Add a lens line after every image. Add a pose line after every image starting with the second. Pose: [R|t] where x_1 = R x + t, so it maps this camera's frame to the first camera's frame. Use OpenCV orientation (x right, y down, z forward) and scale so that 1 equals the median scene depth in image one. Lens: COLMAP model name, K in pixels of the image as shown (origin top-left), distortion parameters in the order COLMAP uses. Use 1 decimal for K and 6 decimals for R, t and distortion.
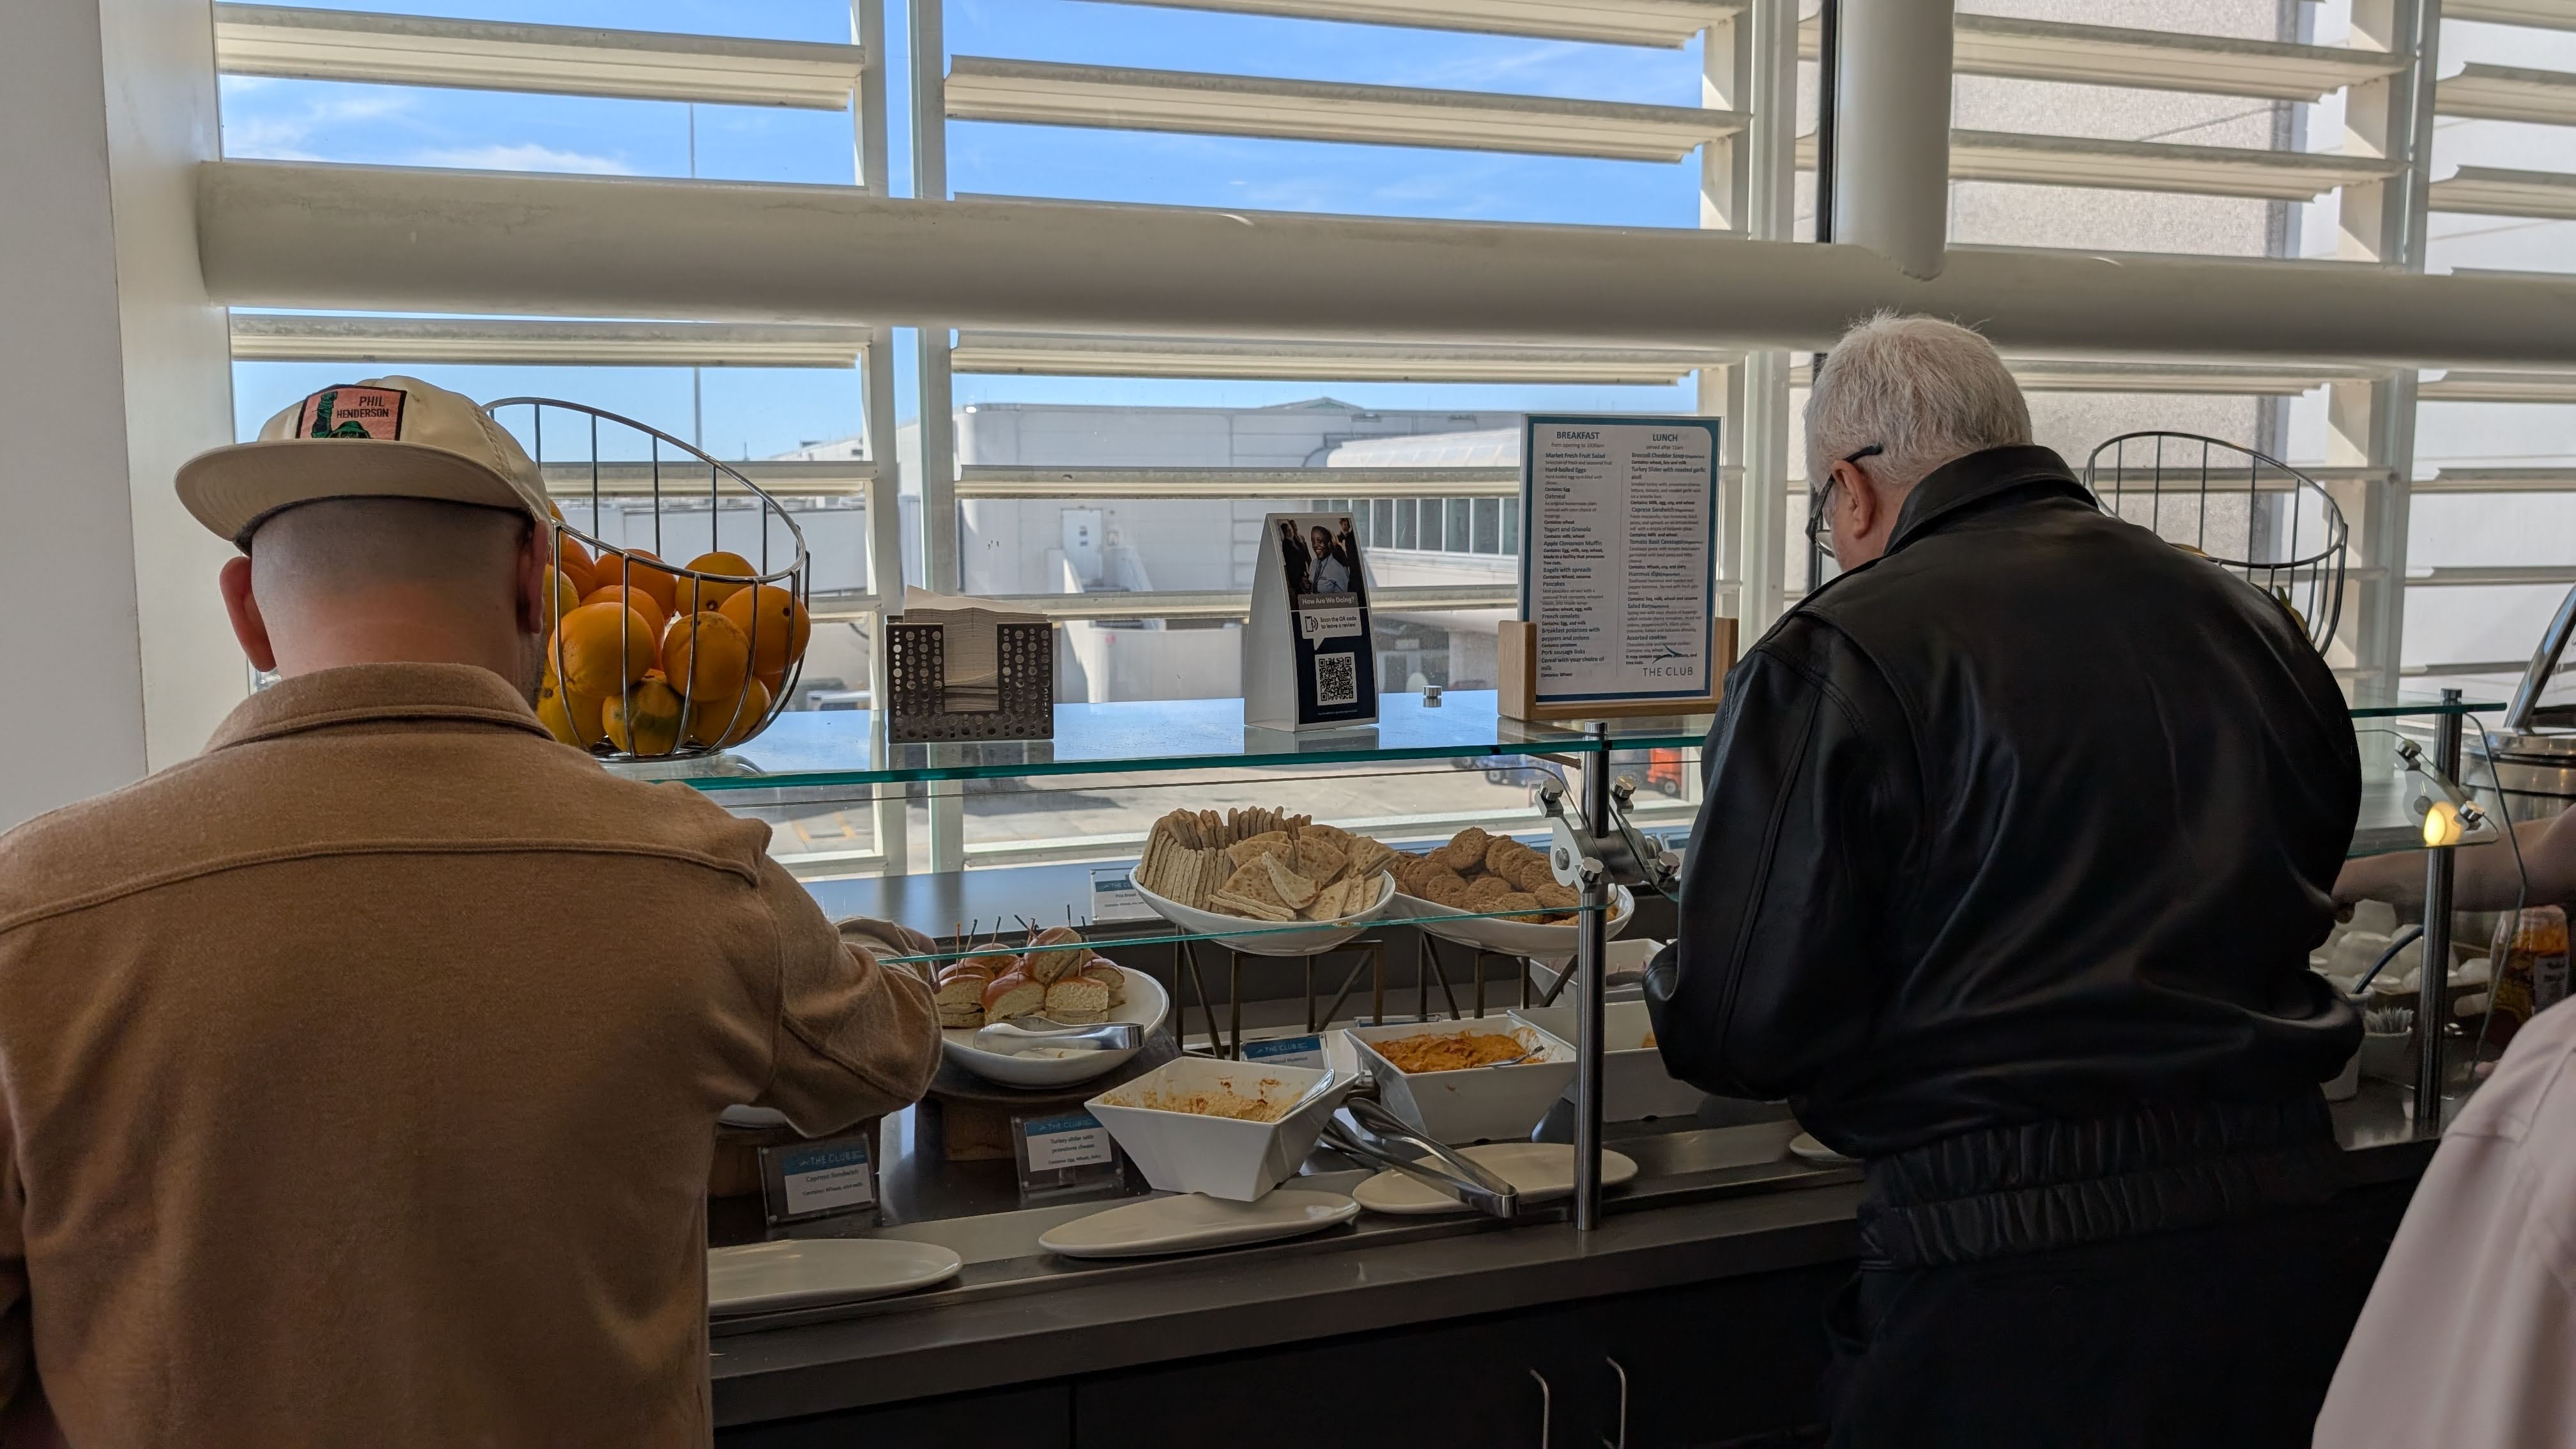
lens RADIAL K [[1876.5, 0, 1276.0], [0, 1876.5, 738.0], [0, 0, 1]] dist [0.002064, -0.002597]
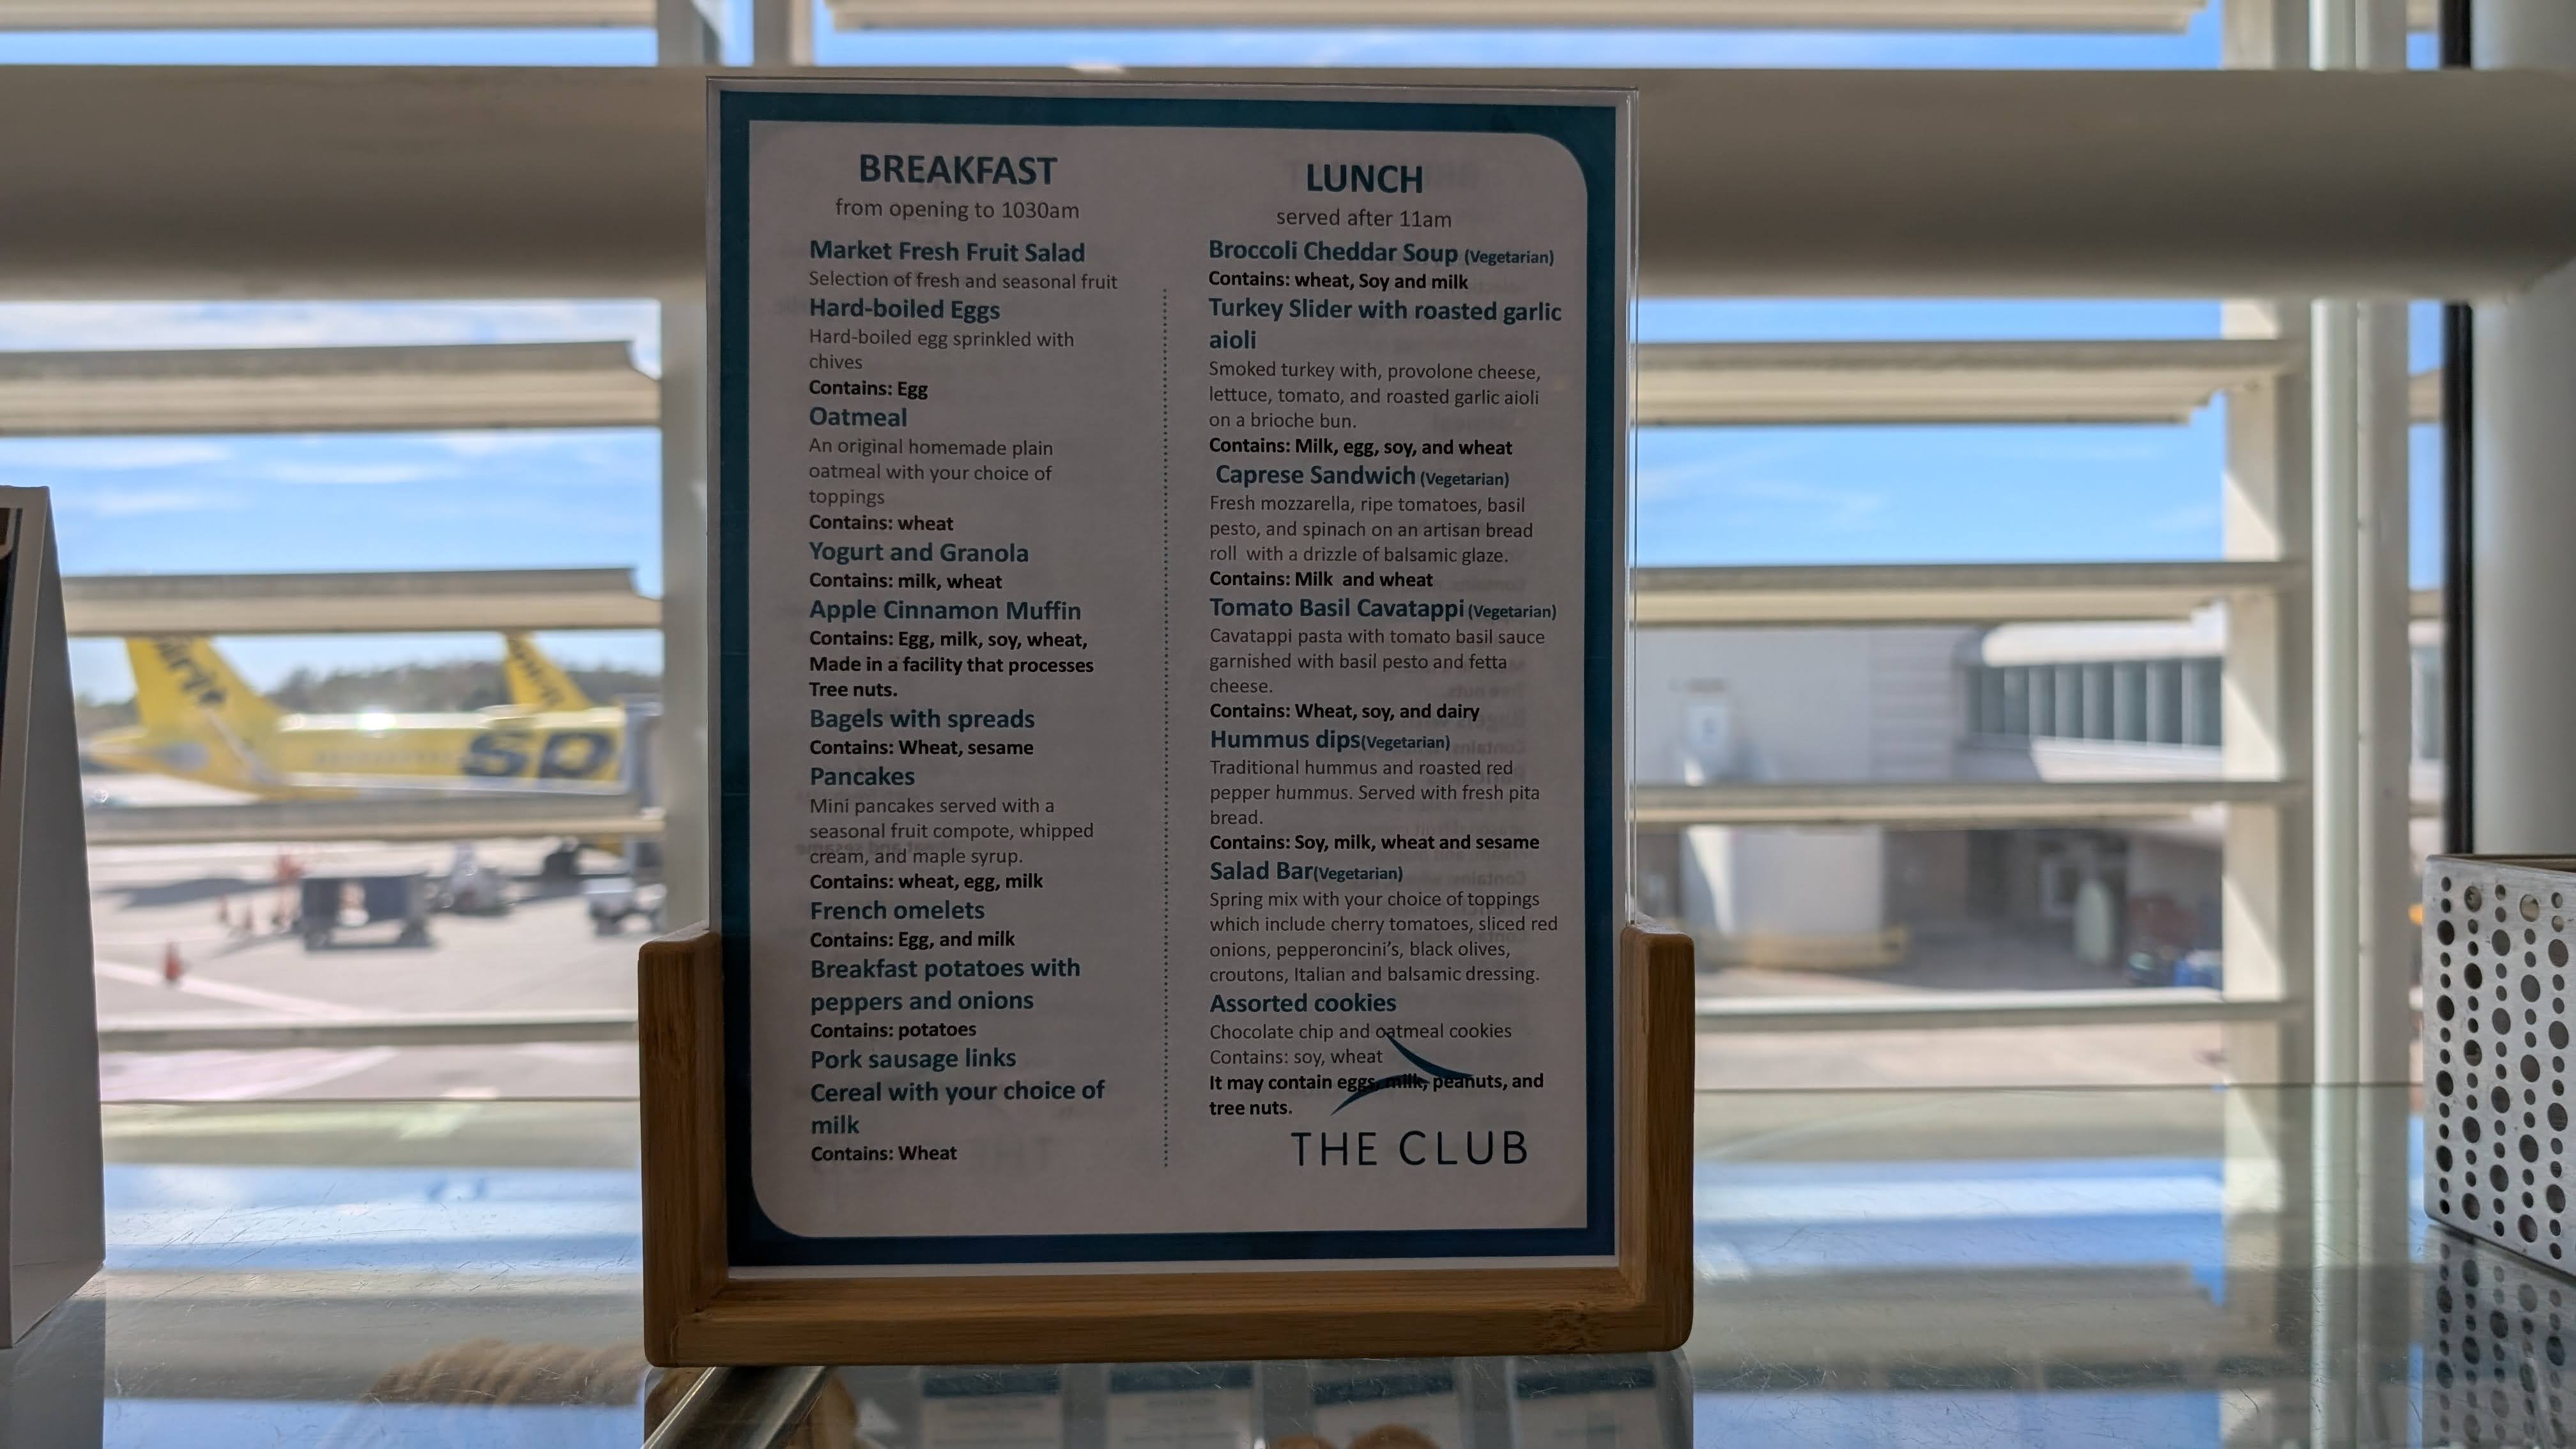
lens RADIAL K [[1938.4, 0, 1322.0], [0, 1938.4, 715.7], [0, 0, 1]] dist [0.039012, 0.001702]
pose [[0.955496, 0.002660, -0.294991, 0.274277], [-0.035620, 0.993684, -0.106414, -0.064113], [0.292844, 0.112186, 0.949556, 0.763685]]
